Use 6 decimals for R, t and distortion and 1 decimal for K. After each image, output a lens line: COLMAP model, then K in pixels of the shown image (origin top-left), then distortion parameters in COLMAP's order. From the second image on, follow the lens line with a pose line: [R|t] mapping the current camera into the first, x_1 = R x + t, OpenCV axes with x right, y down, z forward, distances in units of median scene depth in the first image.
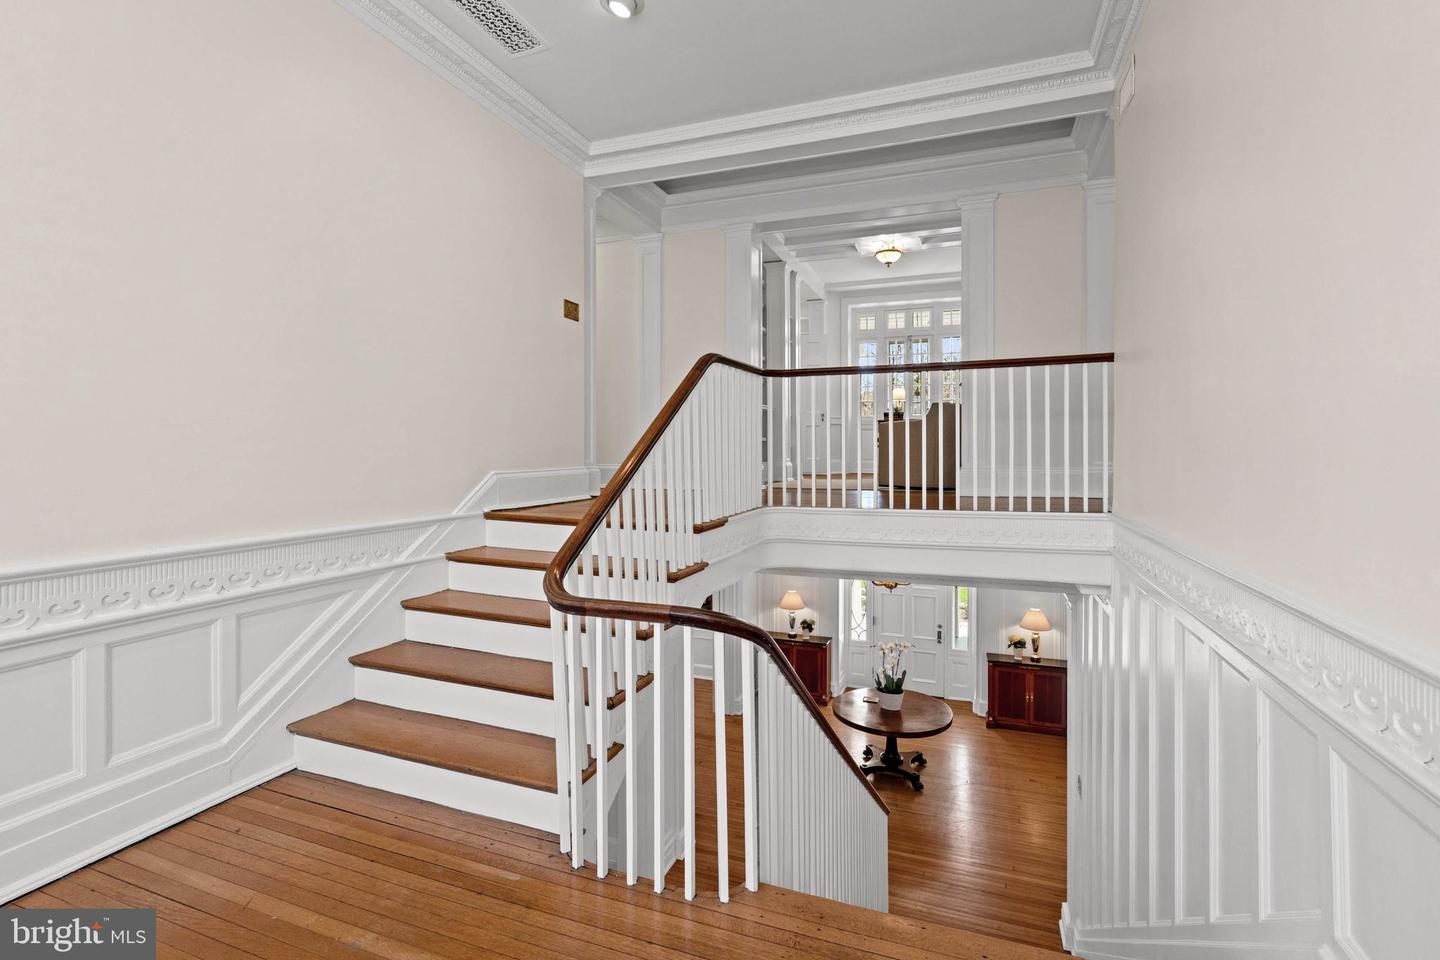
lens RADIAL K [[656.7, 0, 720.0], [0, 656.7, 480.0], [0, 0, 1]] dist [-0.002709, 0.000063]
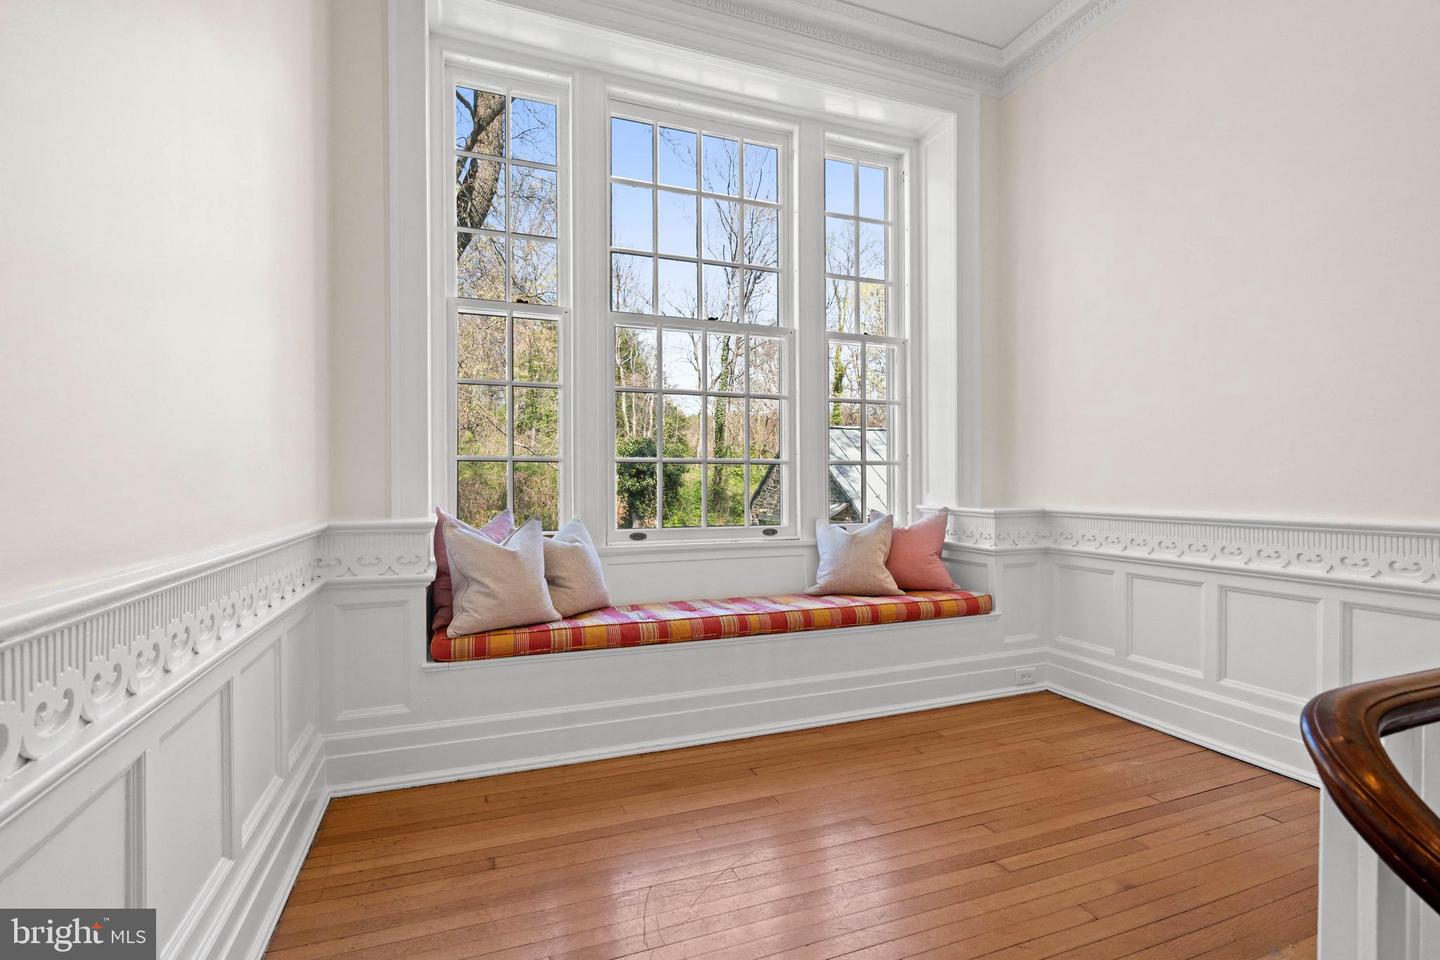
lens RADIAL K [[656.7, 0, 720.0], [0, 656.7, 480.0], [0, 0, 1]] dist [-0.002709, 0.000063]
pose [[-0.735837, 0.076184, -0.672859, 0.518989], [0.051386, 0.997068, 0.056697, -0.059238], [0.675206, 0.007145, -0.737595, 1.164576]]
